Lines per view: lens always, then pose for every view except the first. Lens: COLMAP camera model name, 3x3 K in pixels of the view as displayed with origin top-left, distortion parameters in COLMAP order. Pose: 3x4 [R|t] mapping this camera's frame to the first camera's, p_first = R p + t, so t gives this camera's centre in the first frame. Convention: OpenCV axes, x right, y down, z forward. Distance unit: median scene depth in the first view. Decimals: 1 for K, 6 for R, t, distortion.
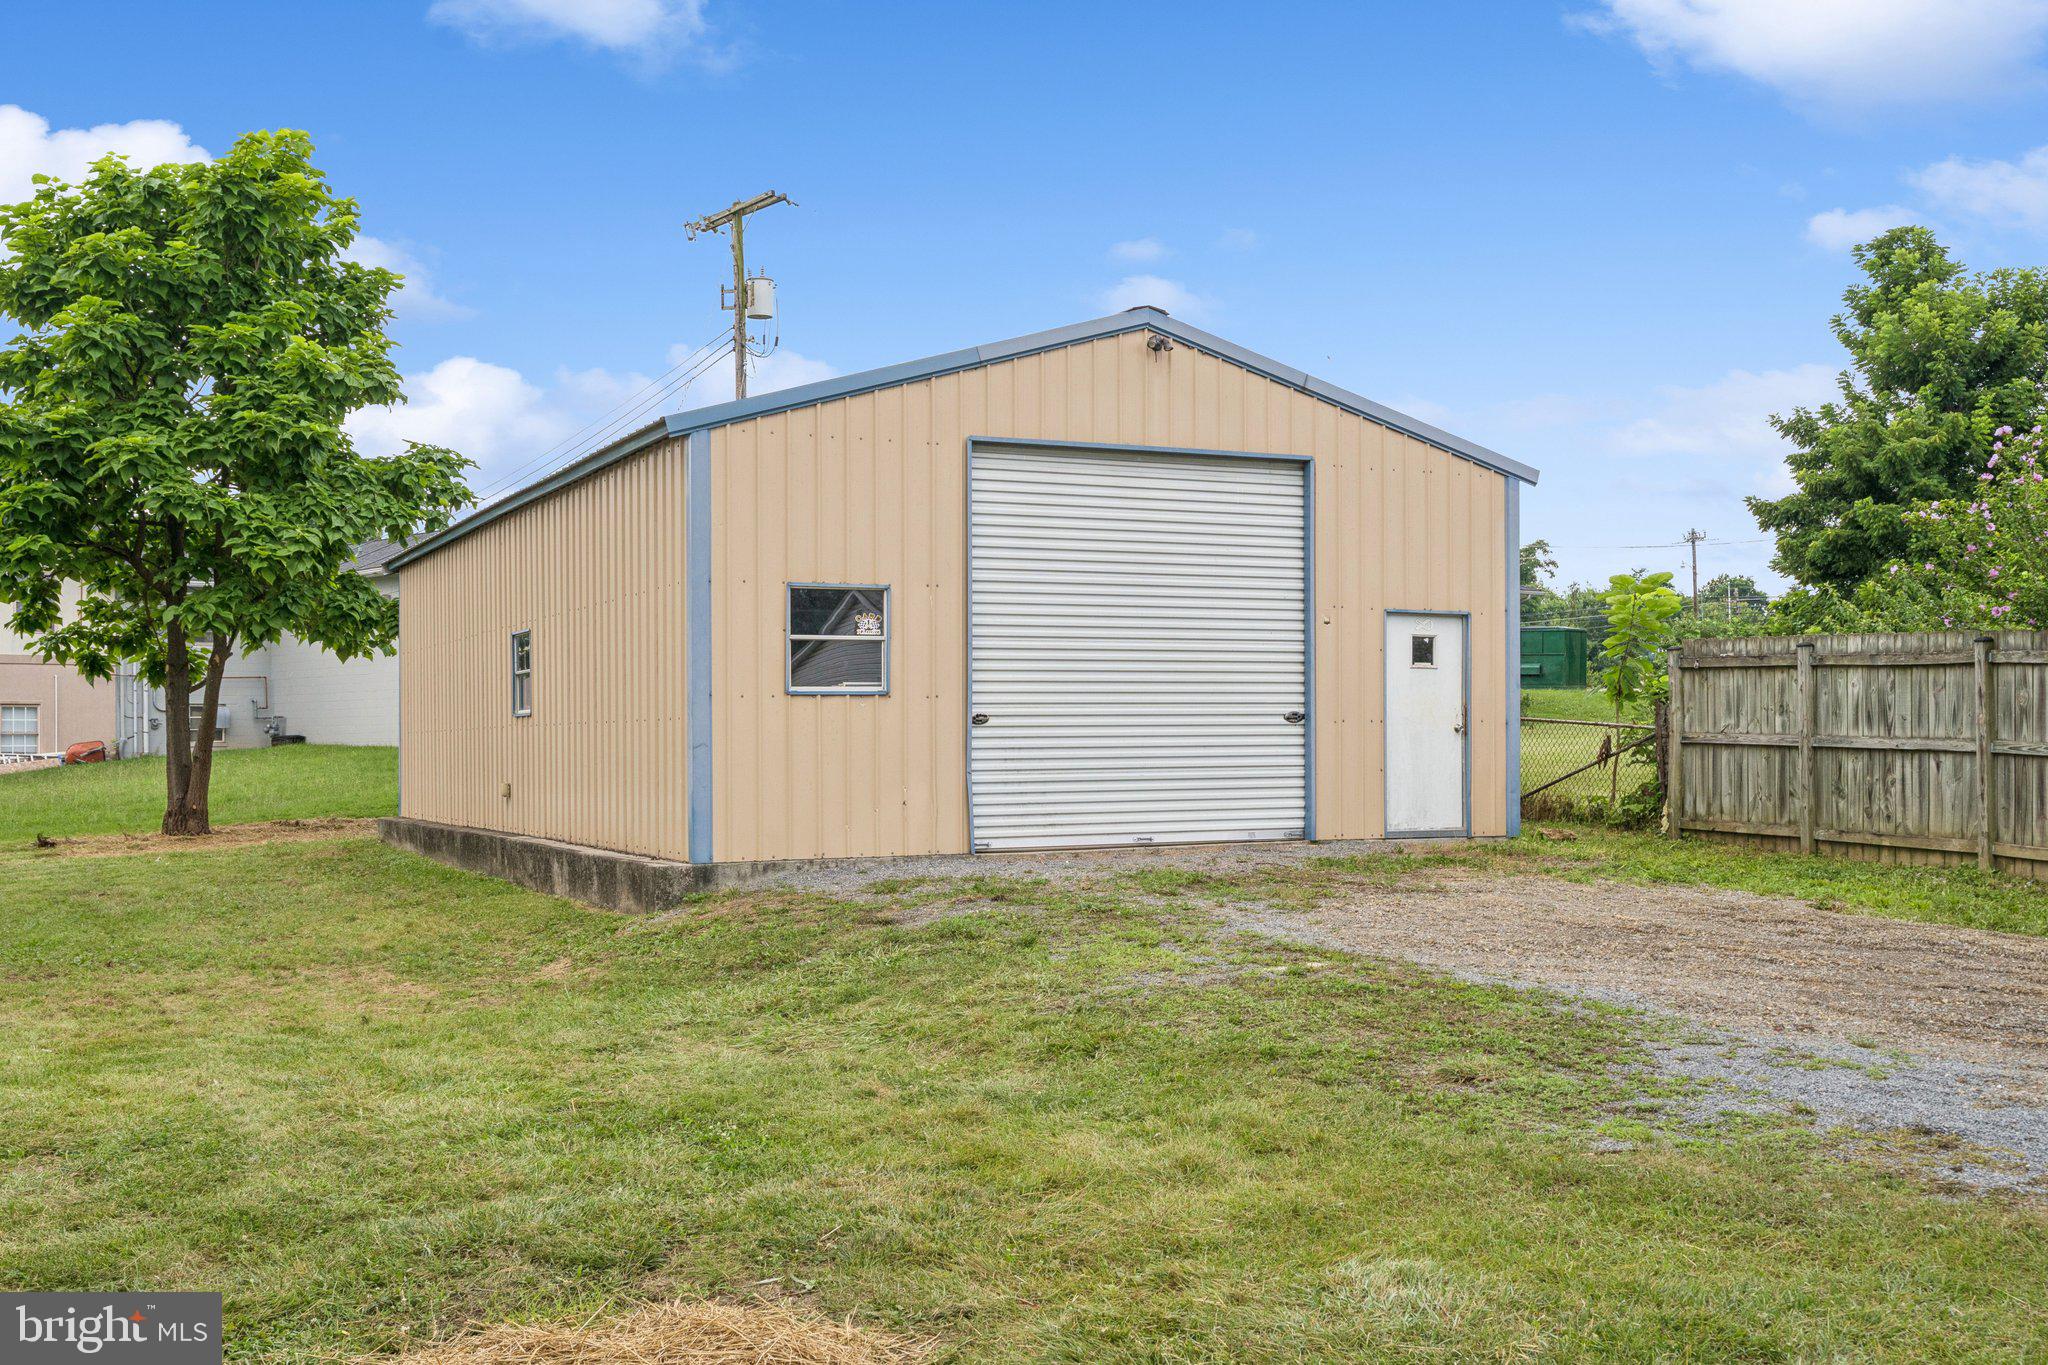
lens RADIAL K [[2042.1, 0, 1024.5], [0, 2042.1, 681.7], [0, 0, 1]] dist [-0.003761, 0.000000]
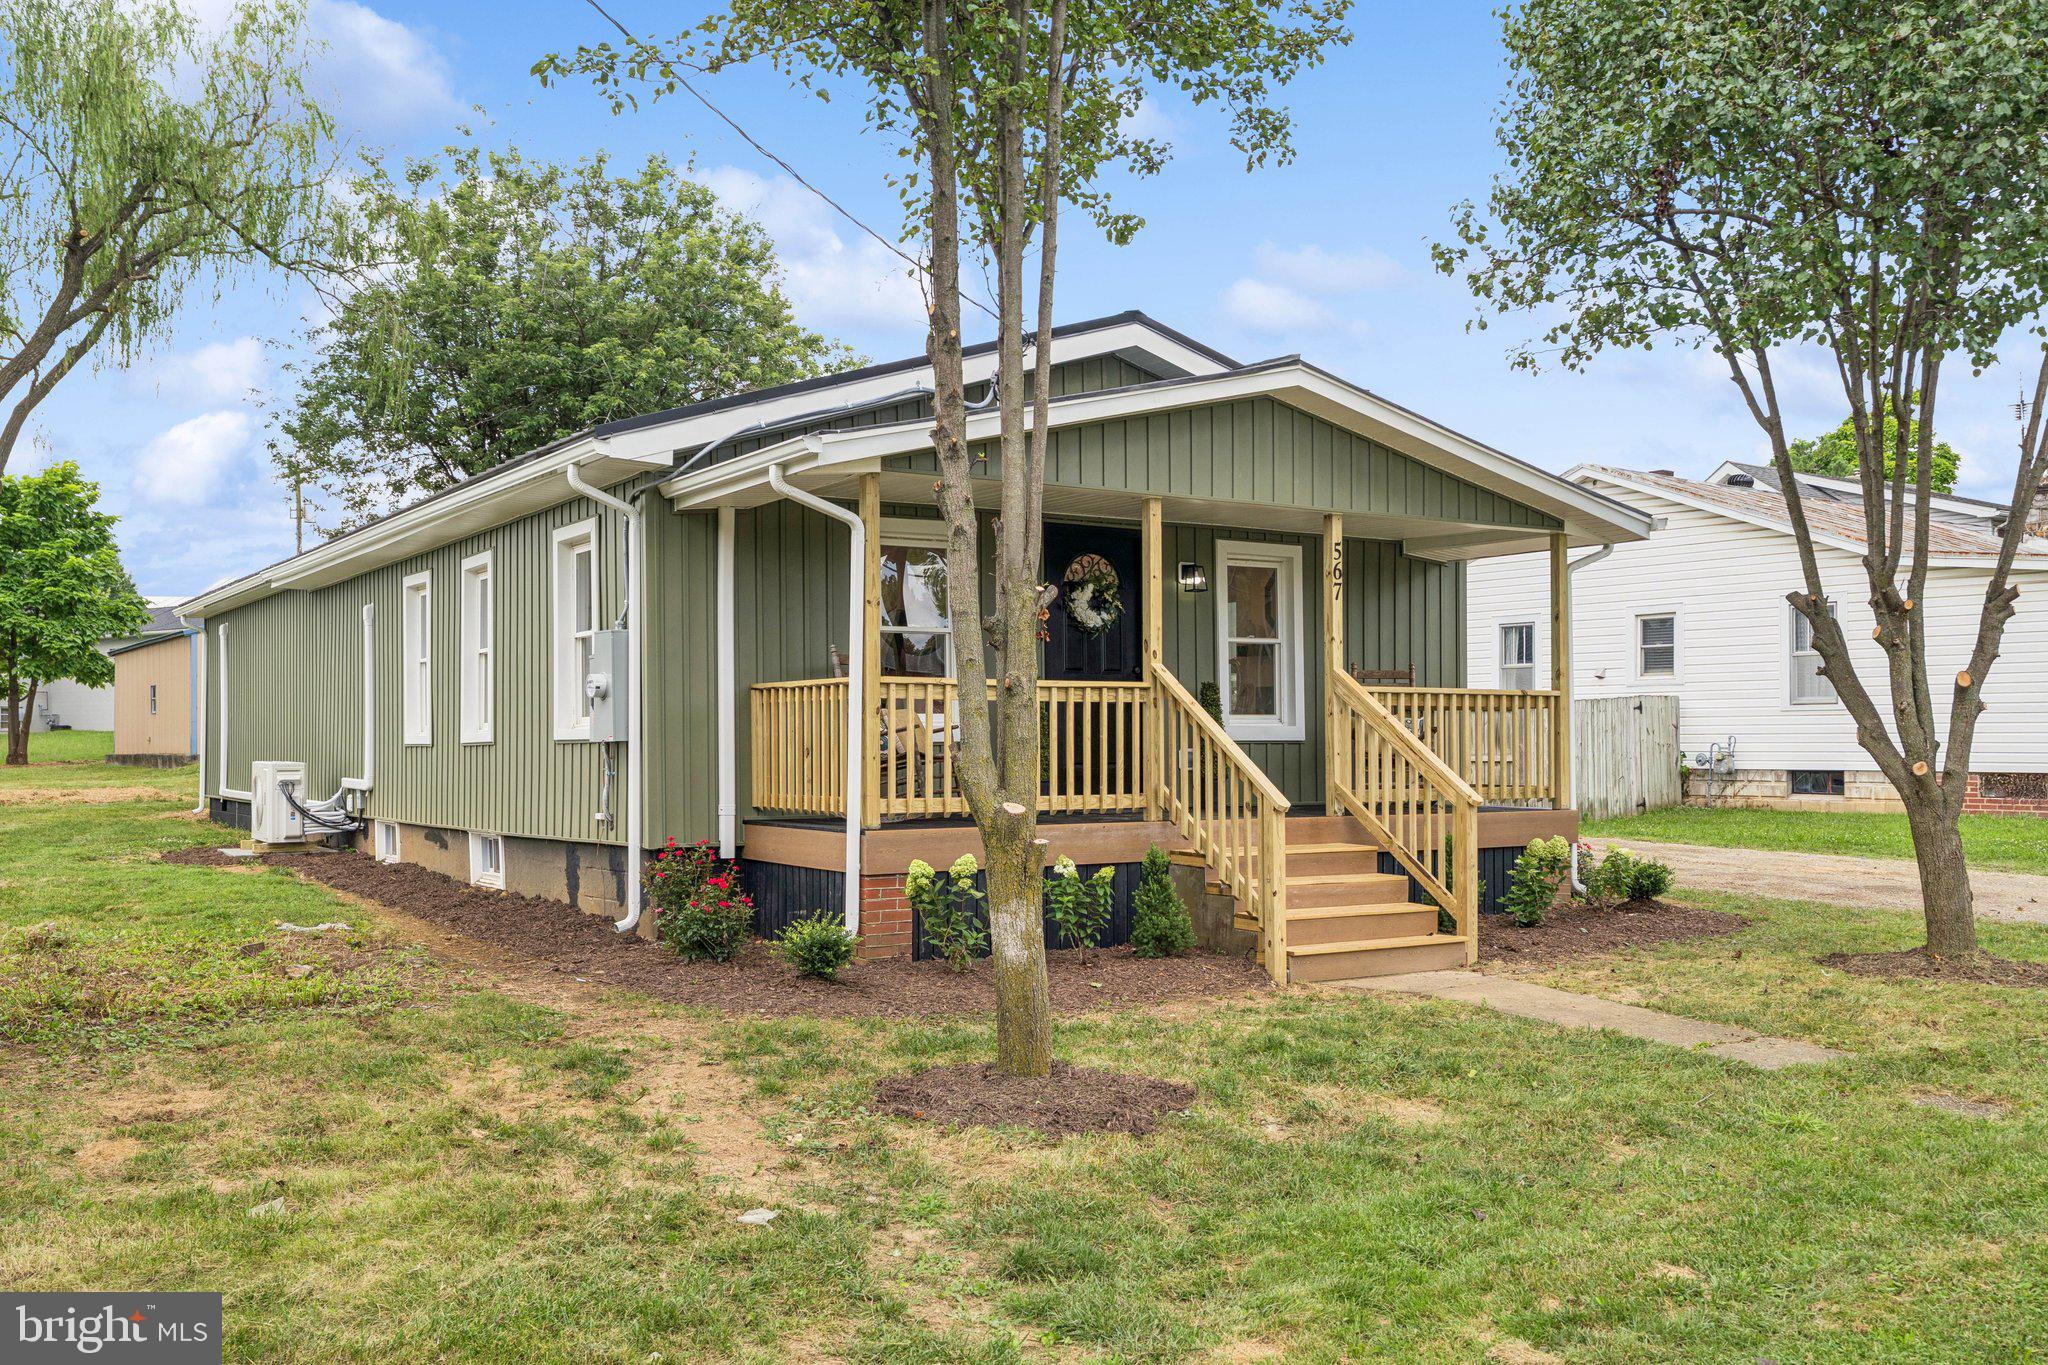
lens RADIAL K [[1759.3, 0, 1021.0], [0, 1759.3, 699.2], [0, 0, 1]] dist [-0.008225, -0.005696]
pose [[0.987203, 0.010539, 0.159121, 0.425368], [-0.011037, 0.999937, 0.002251, -0.016798], [-0.159087, -0.003978, 0.987257, -1.232420]]
